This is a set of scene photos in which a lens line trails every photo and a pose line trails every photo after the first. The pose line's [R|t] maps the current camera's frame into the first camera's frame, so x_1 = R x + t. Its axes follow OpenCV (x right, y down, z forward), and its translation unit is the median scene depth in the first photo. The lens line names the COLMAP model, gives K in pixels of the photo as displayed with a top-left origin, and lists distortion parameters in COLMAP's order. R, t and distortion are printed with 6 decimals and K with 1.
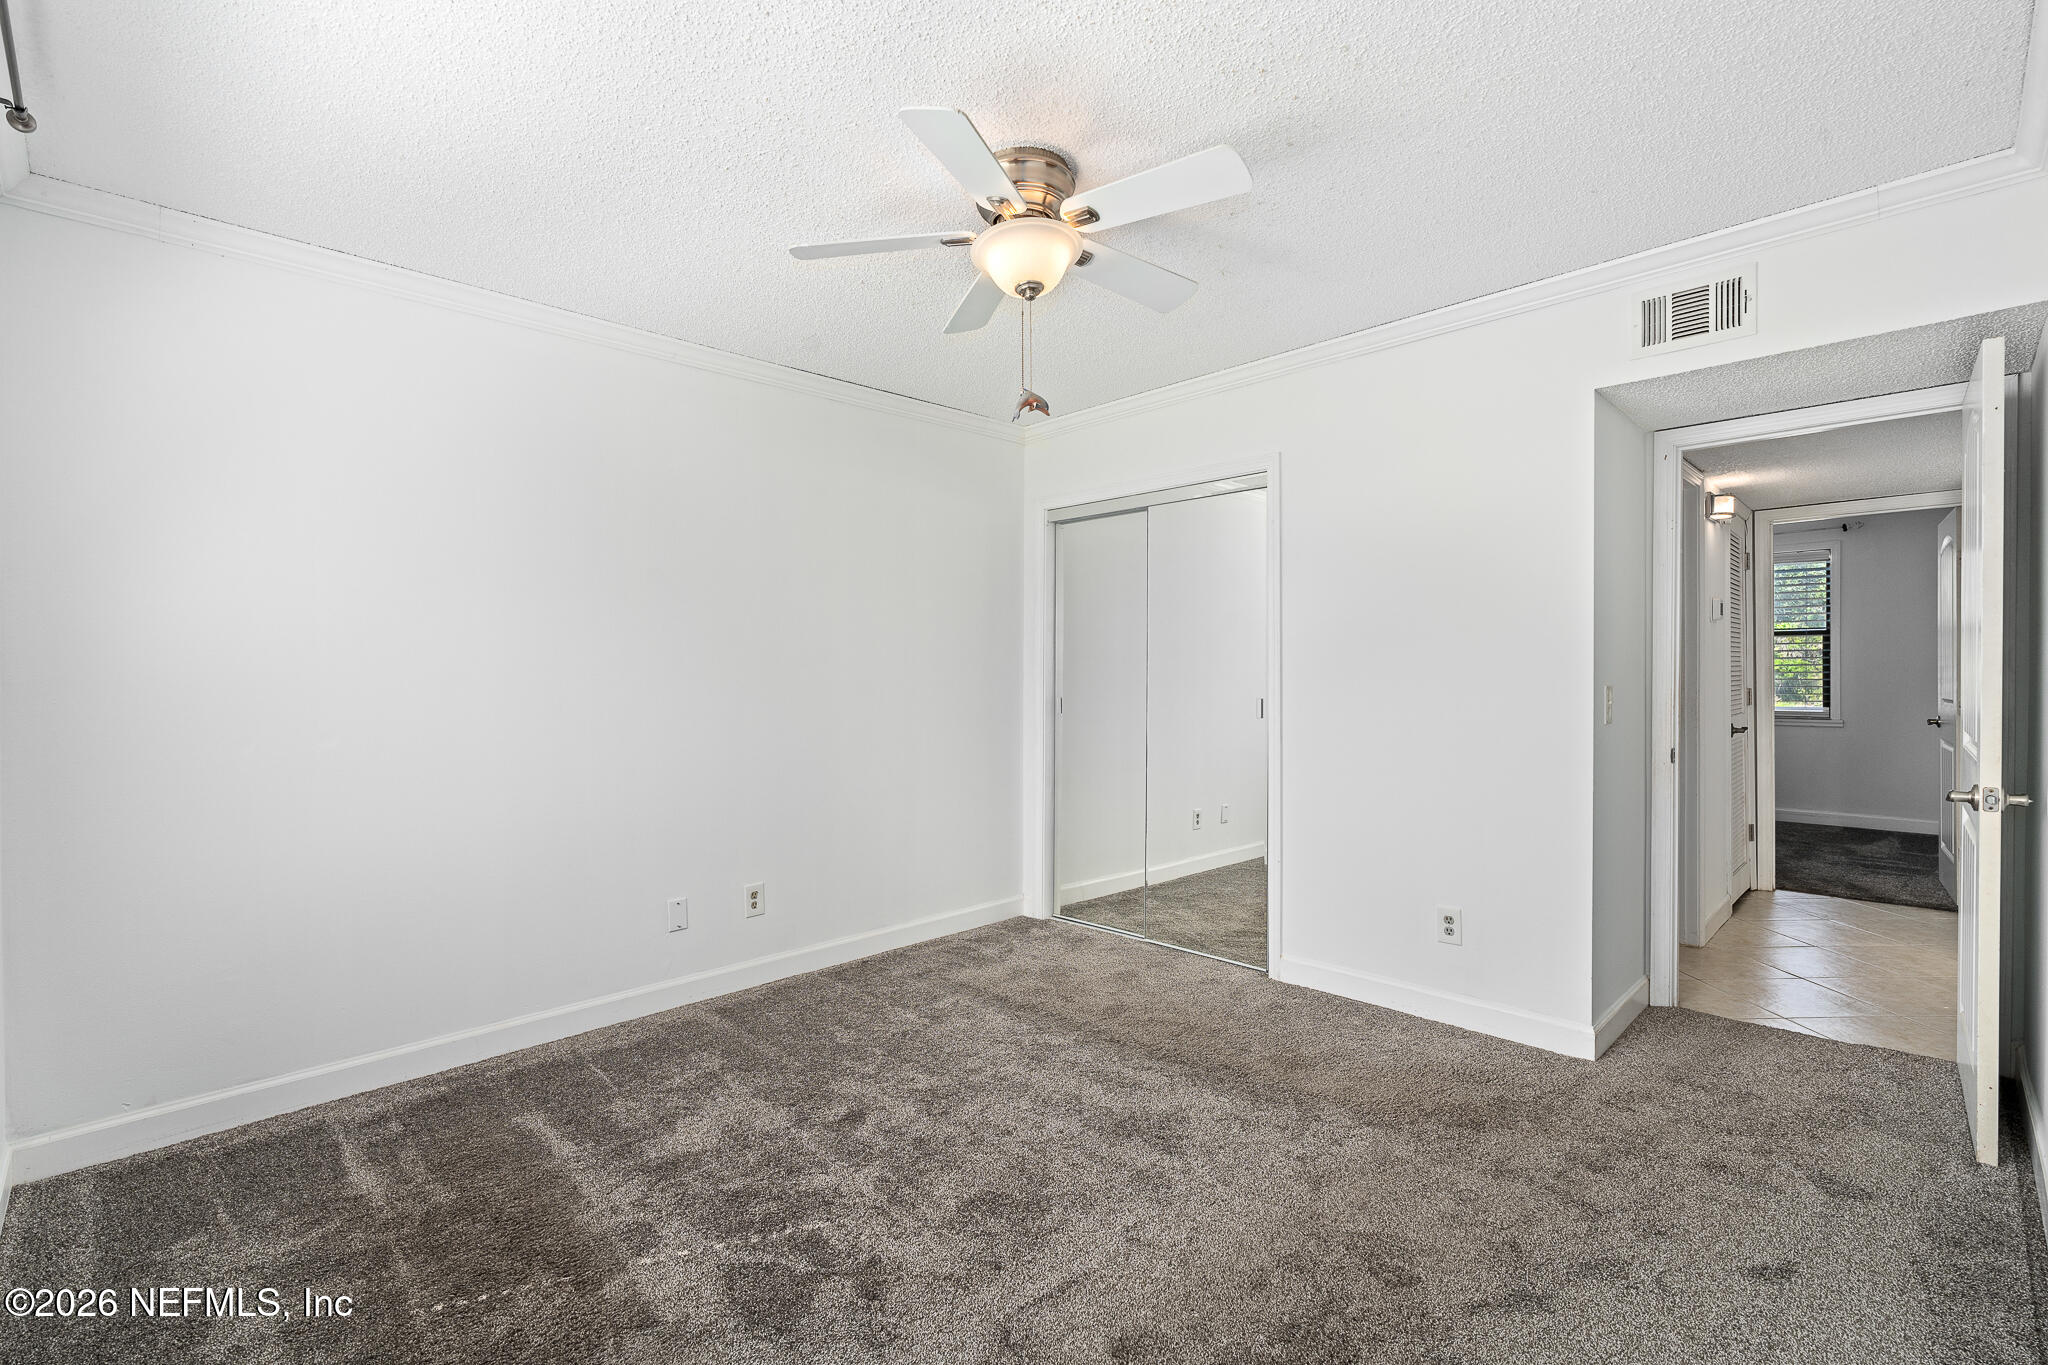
lens RADIAL K [[912.8, 0, 1024.0], [0, 912.8, 682.5], [0, 0, 1]] dist [-0.003605, -0.000326]
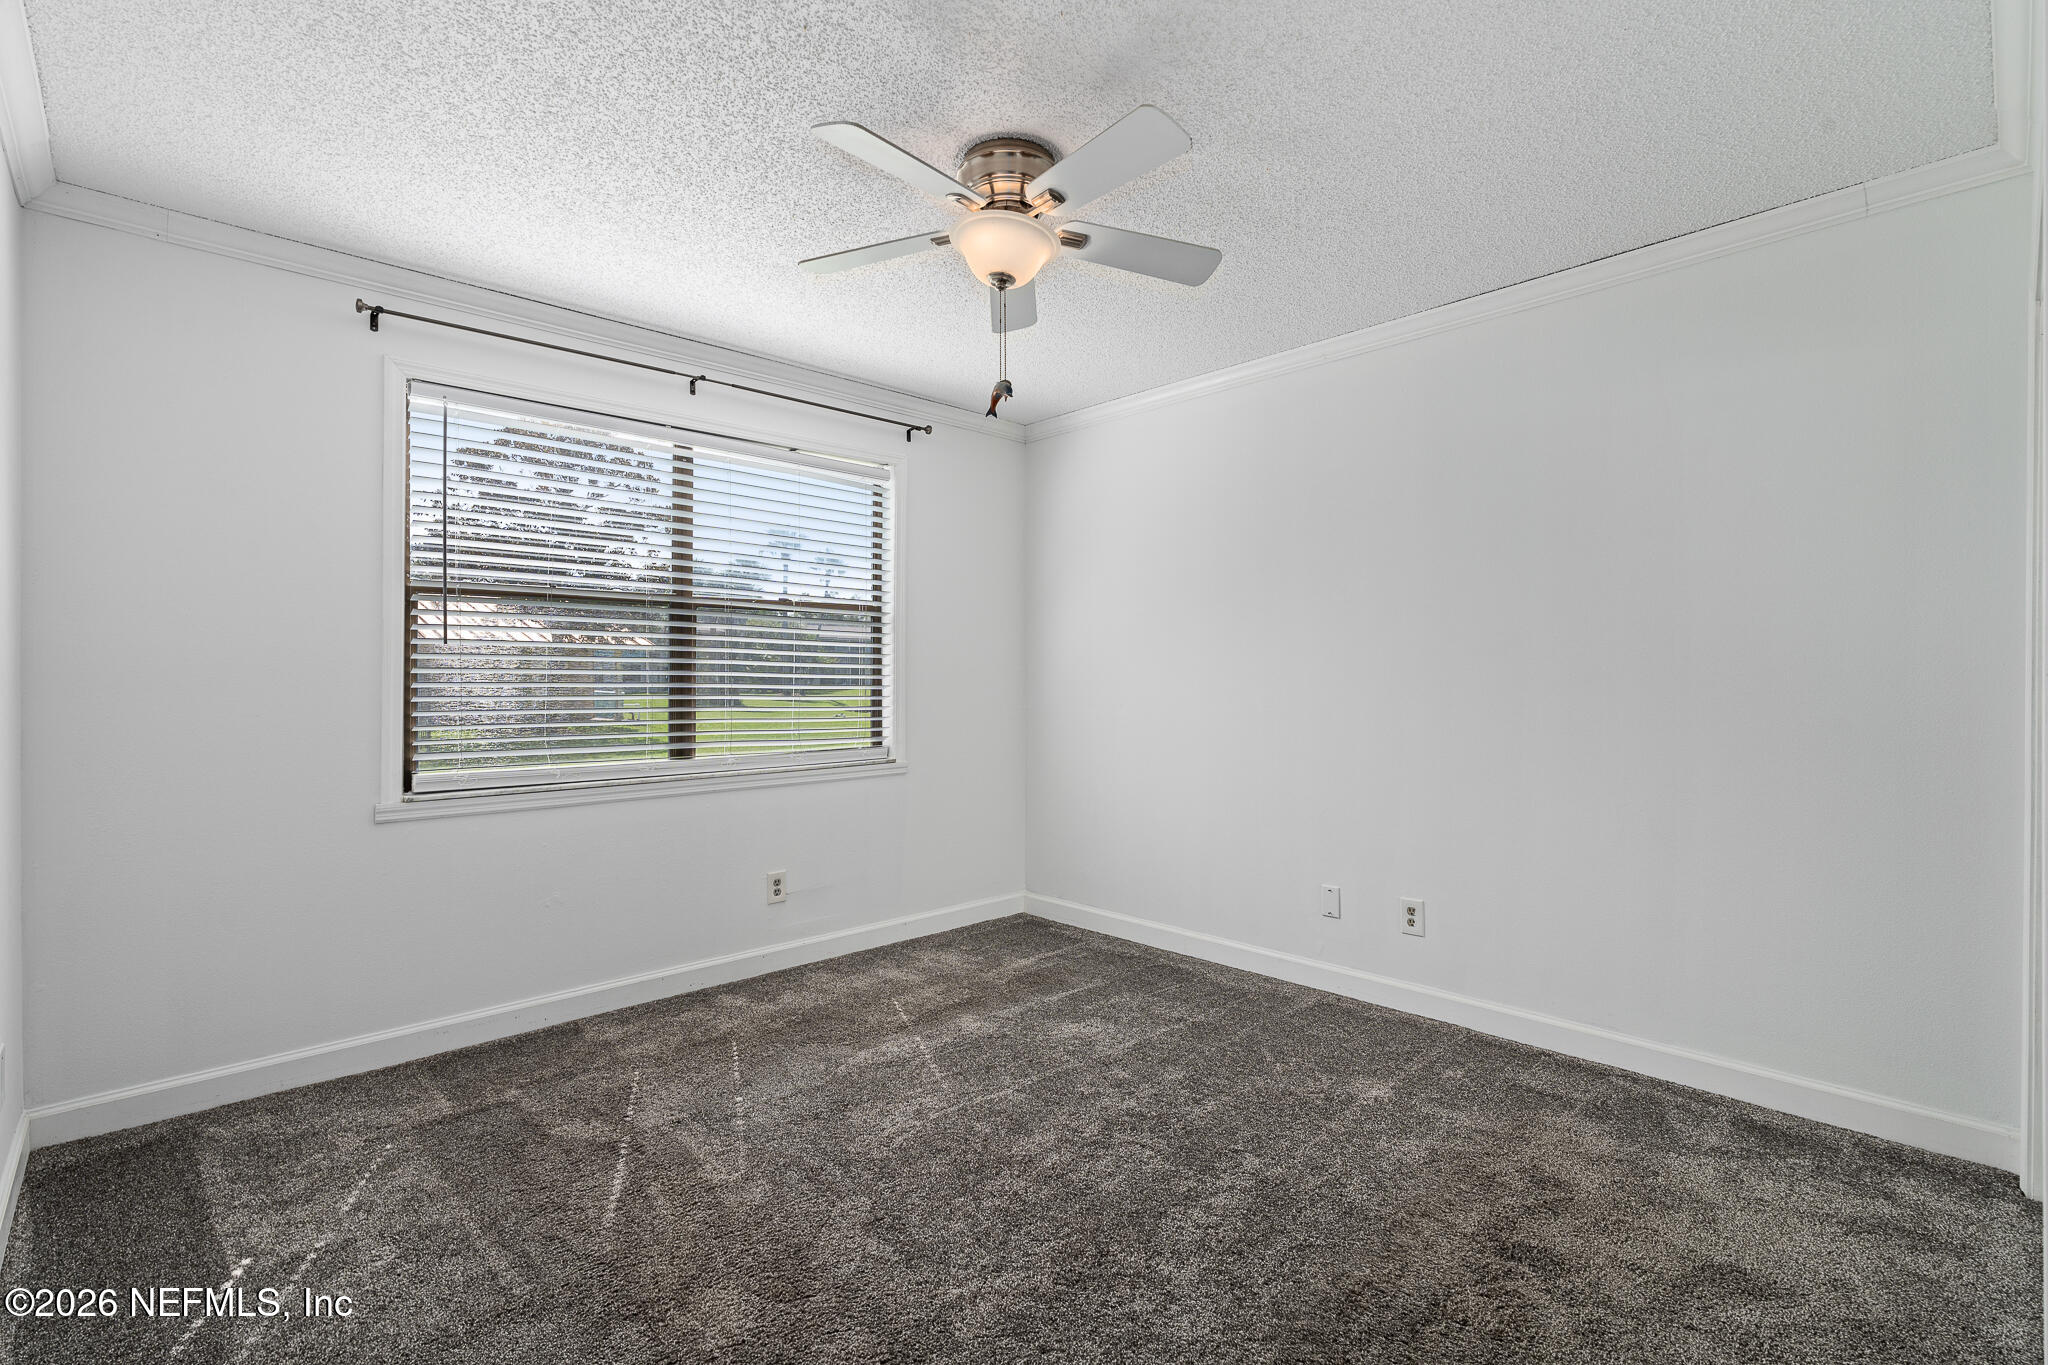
lens RADIAL K [[912.8, 0, 1024.0], [0, 912.8, 682.5], [0, 0, 1]] dist [-0.003605, -0.000326]
pose [[-0.007585, 0.015953, -0.999844, 0.862021], [-0.007244, 0.999846, 0.016008, -0.004193], [0.999945, 0.007364, -0.007468, 0.899716]]
